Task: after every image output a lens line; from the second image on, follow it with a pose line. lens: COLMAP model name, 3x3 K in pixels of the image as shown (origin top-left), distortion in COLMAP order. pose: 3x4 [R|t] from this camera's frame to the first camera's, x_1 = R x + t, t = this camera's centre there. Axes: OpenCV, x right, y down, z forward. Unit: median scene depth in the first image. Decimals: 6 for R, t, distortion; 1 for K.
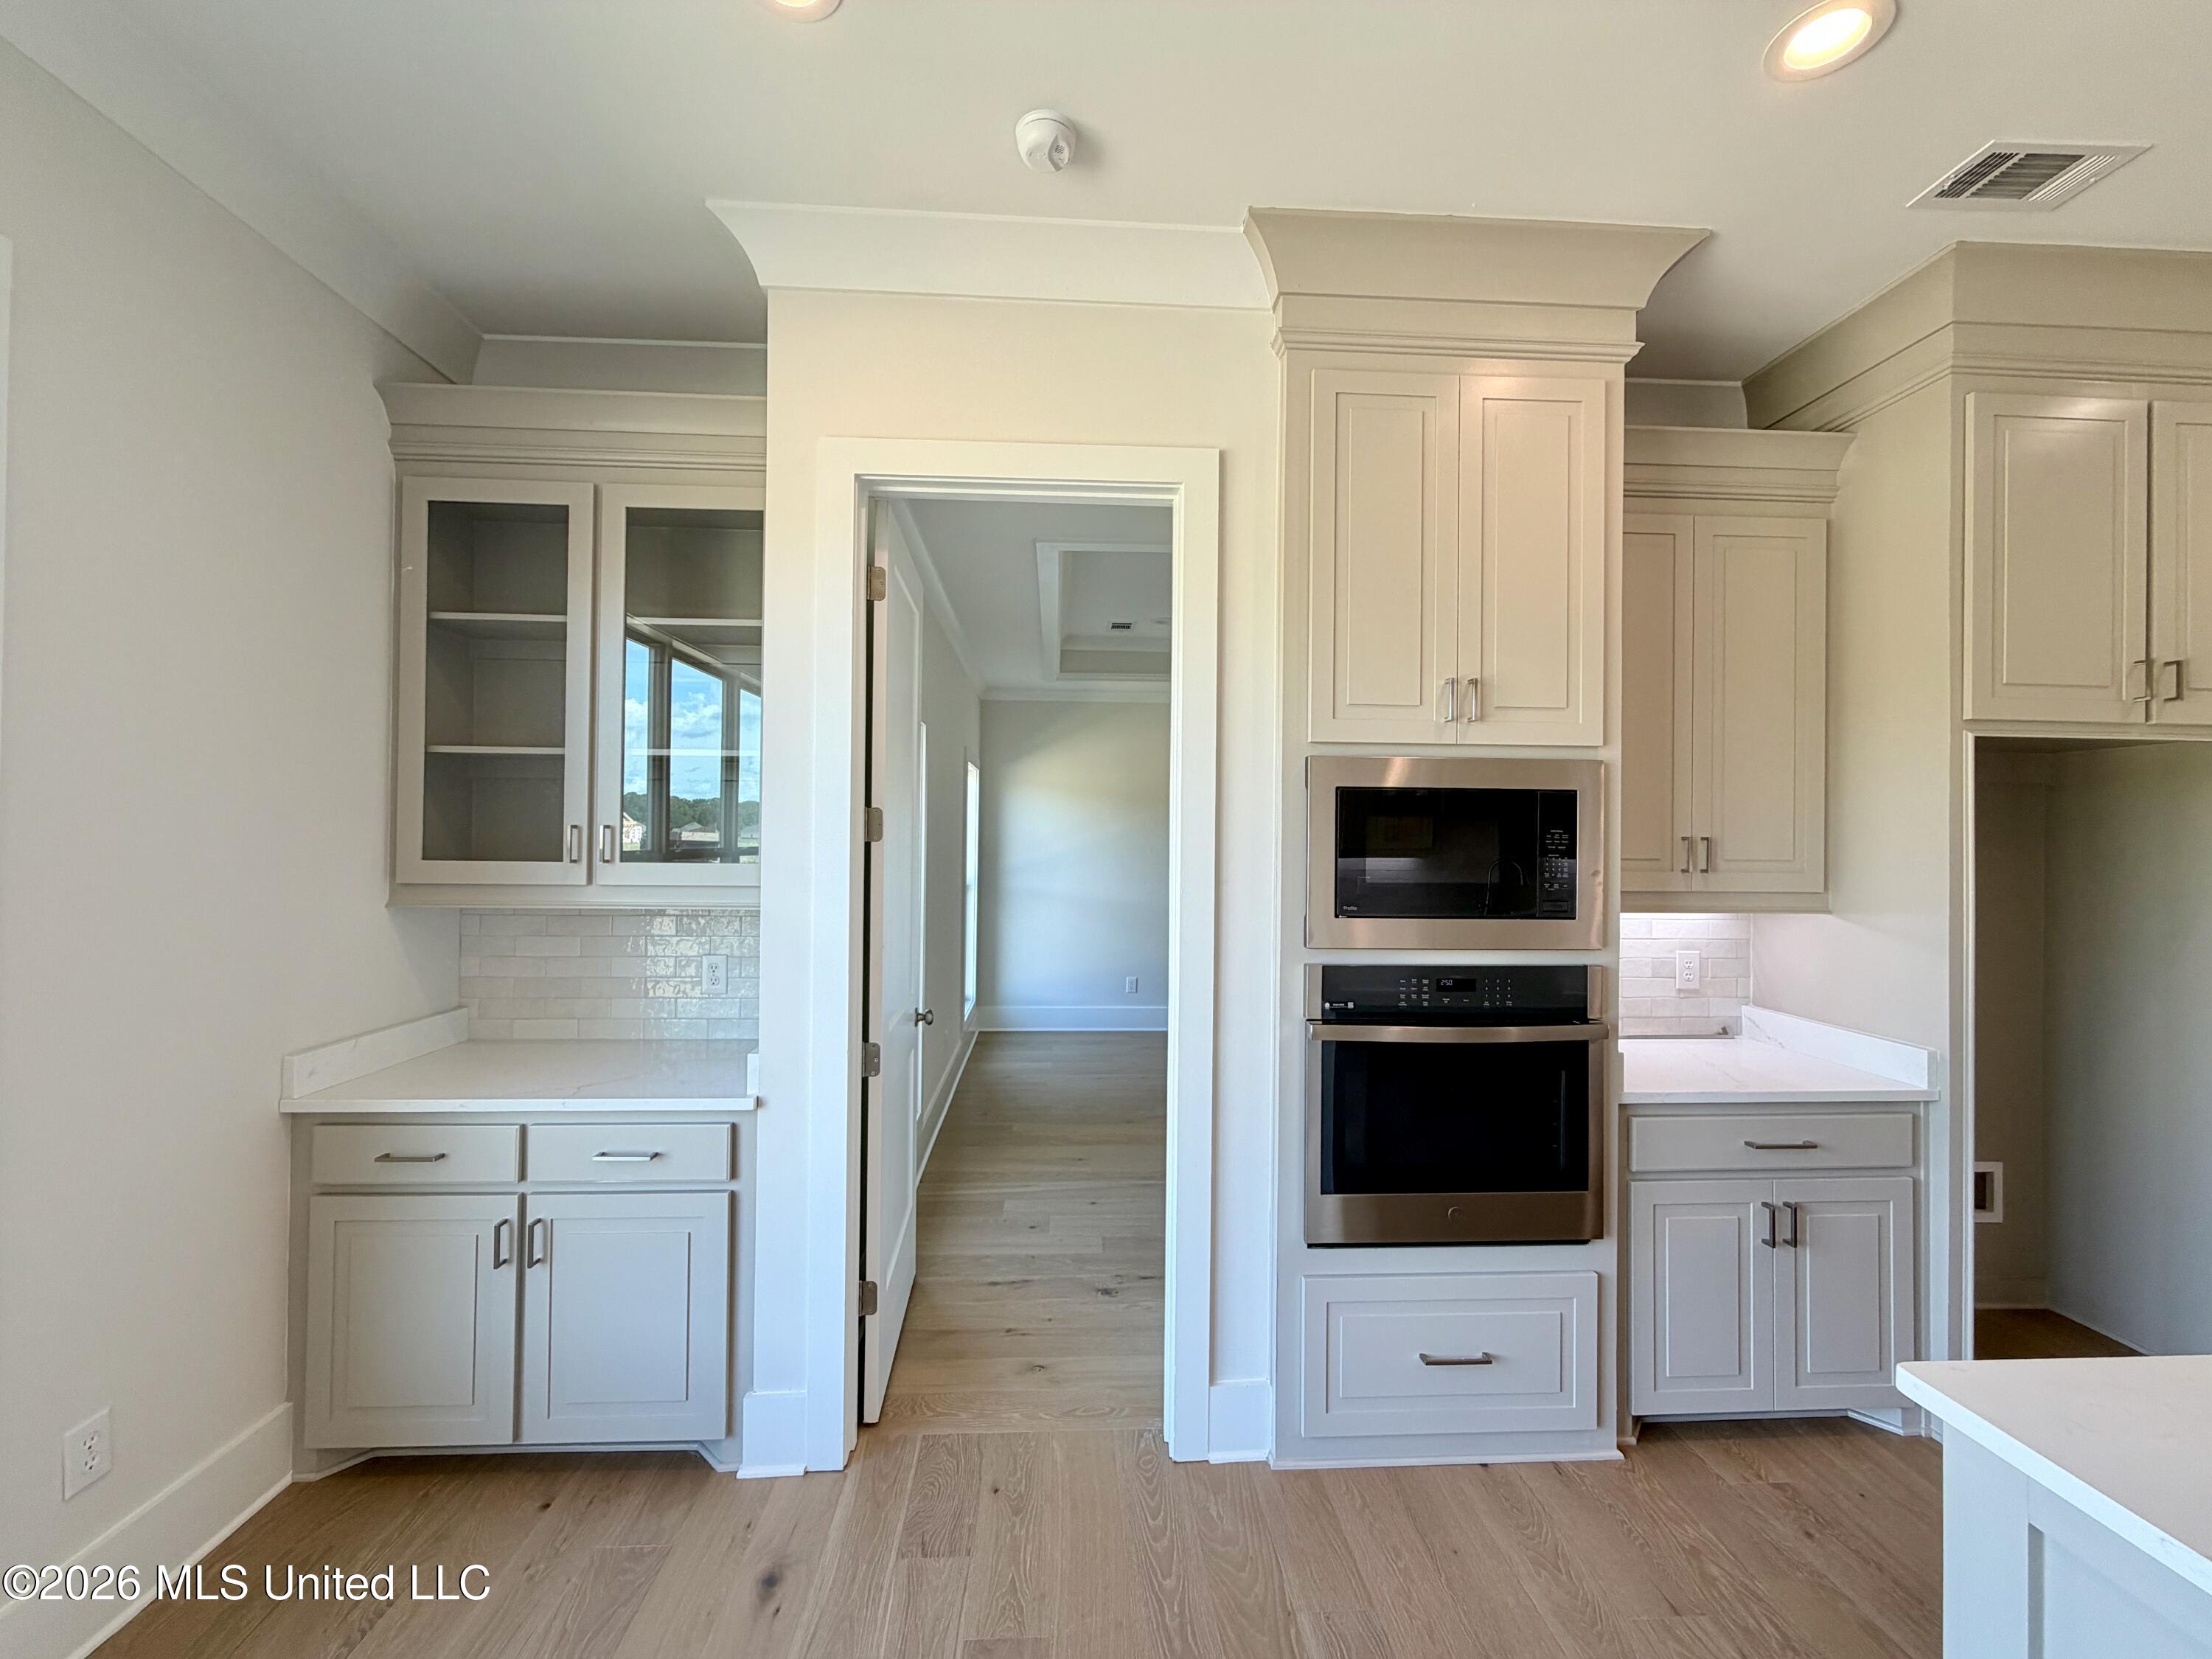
lens RADIAL K [[882.1, 0, 1099.2], [0, 882.1, 830.0], [0, 0, 1]] dist [-0.000407, 0.000602]
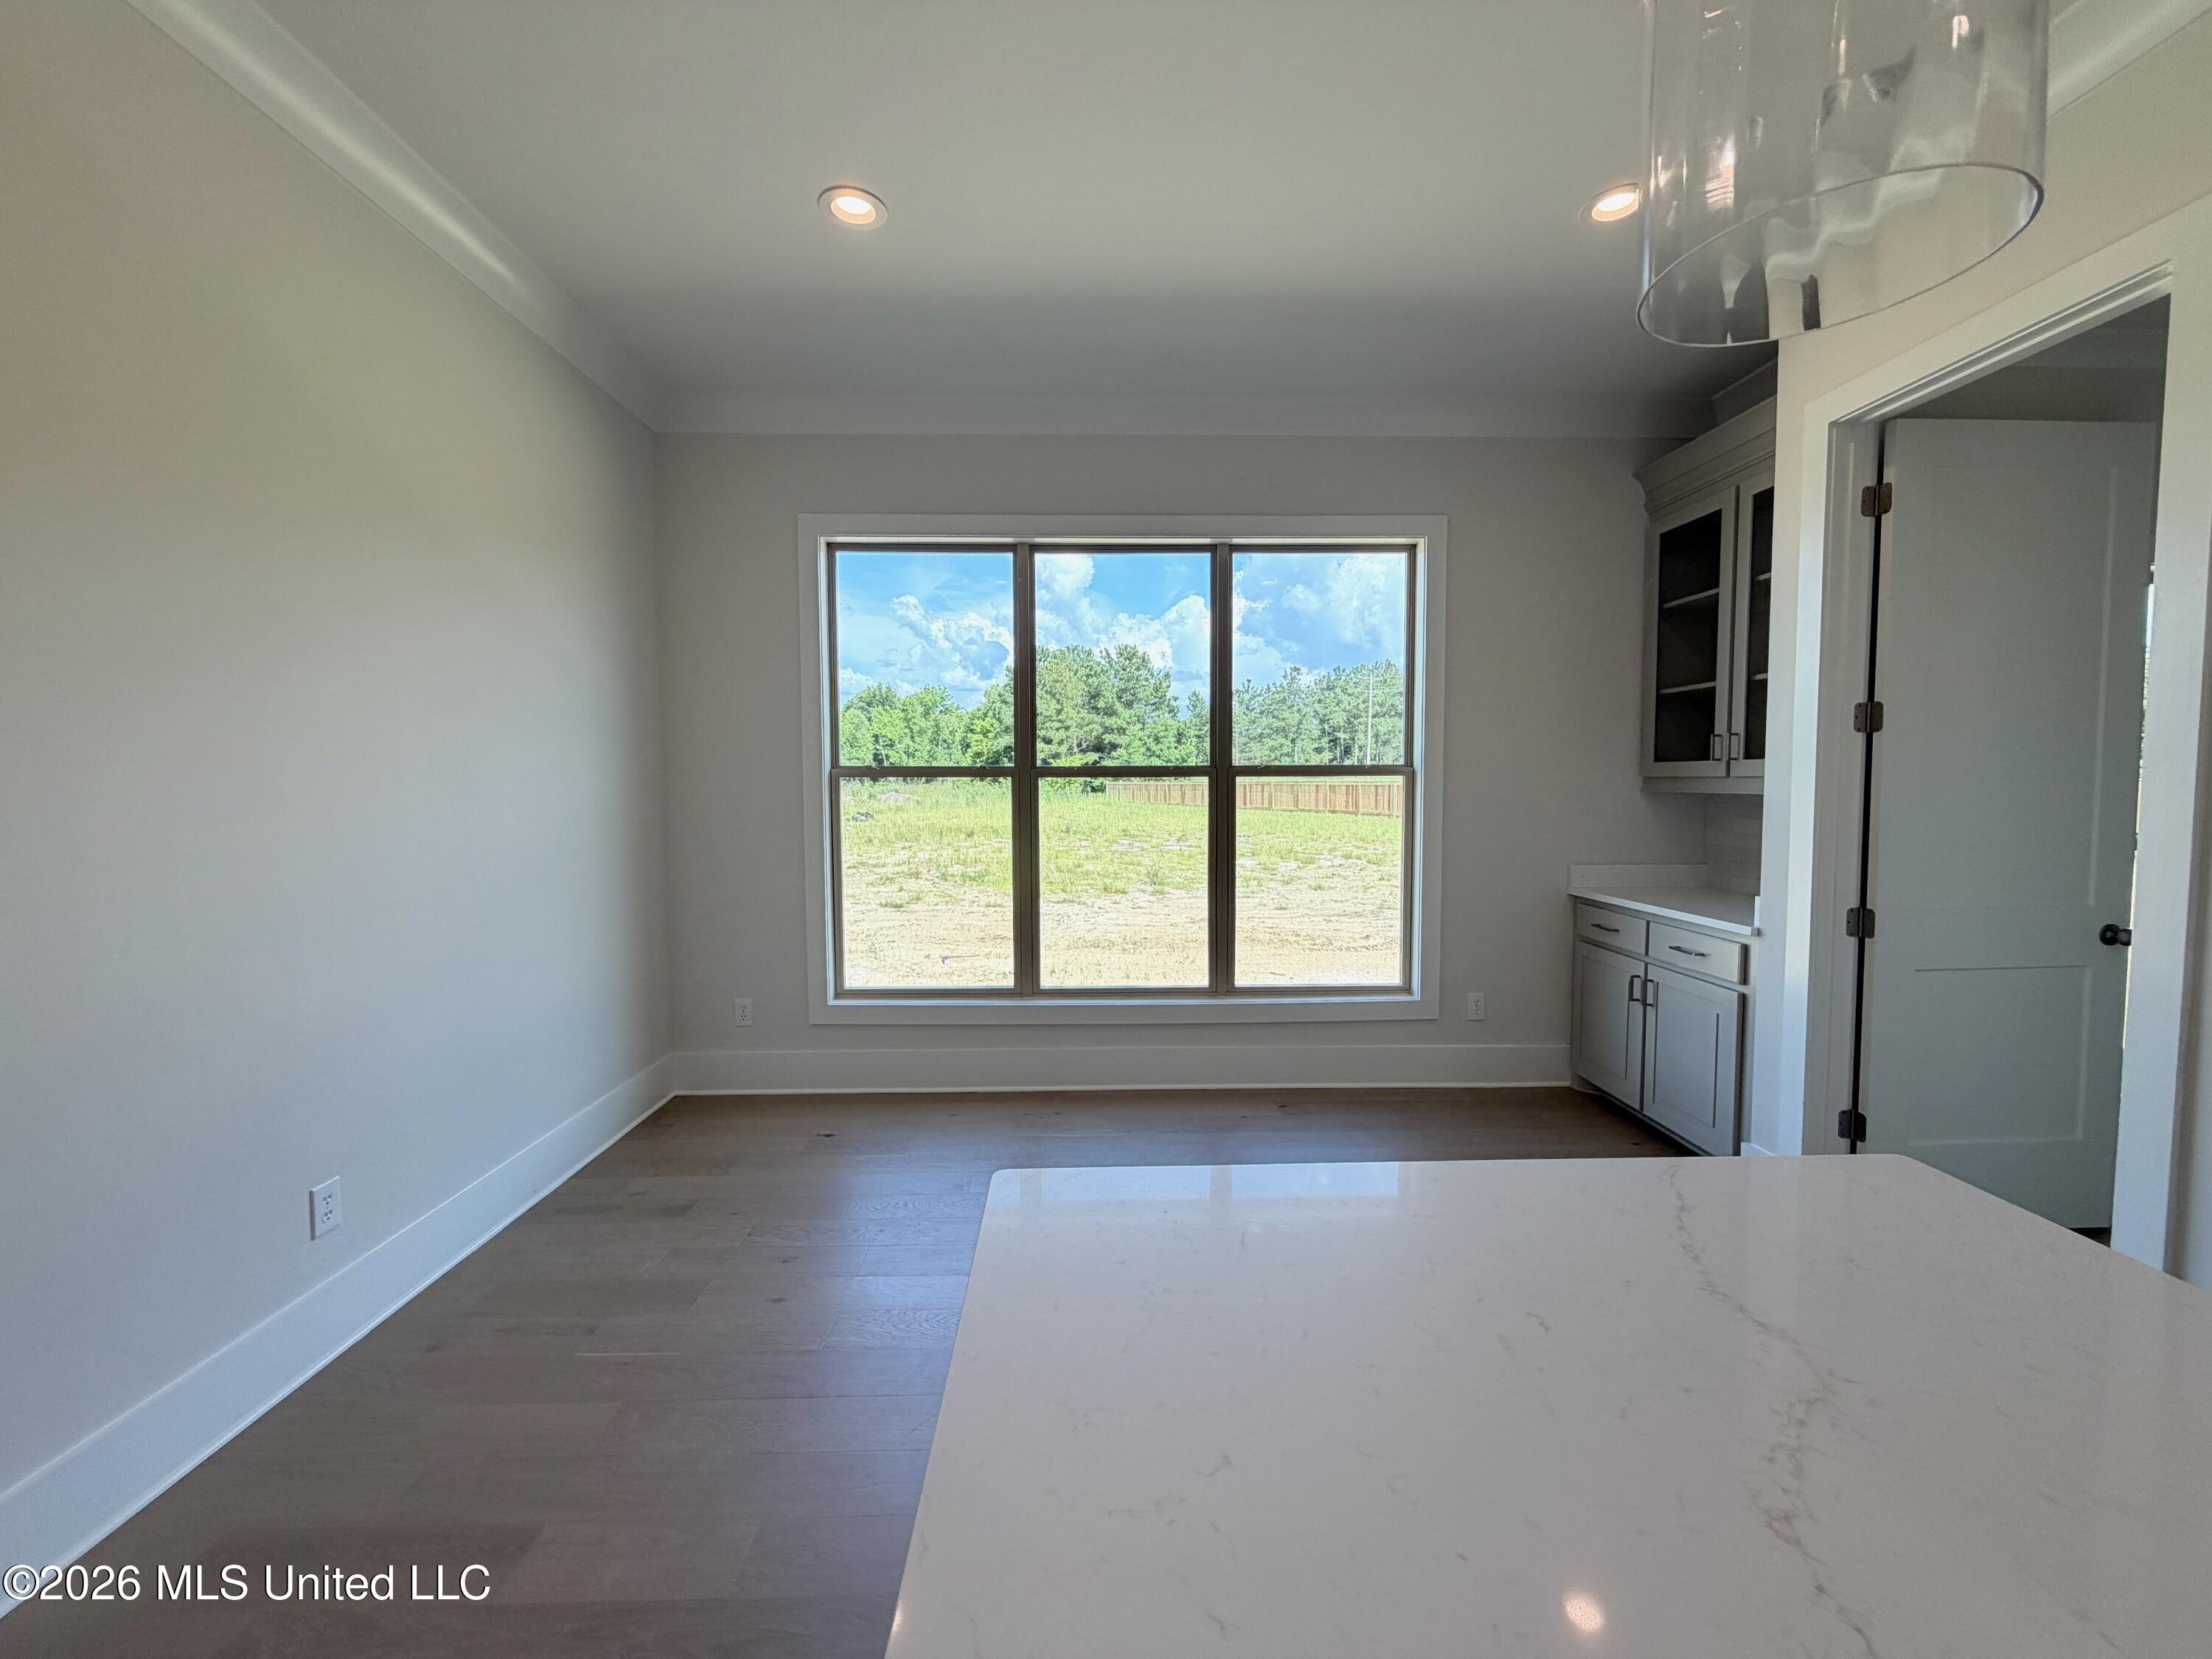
lens RADIAL K [[882.1, 0, 1099.2], [0, 882.1, 830.0], [0, 0, 1]] dist [-0.000407, 0.000602]
pose [[-0.031654, 0.046422, -0.998420, 0.958441], [0.012884, 0.998857, 0.046034, 0.076743], [0.999416, -0.011406, -0.032216, 0.041983]]
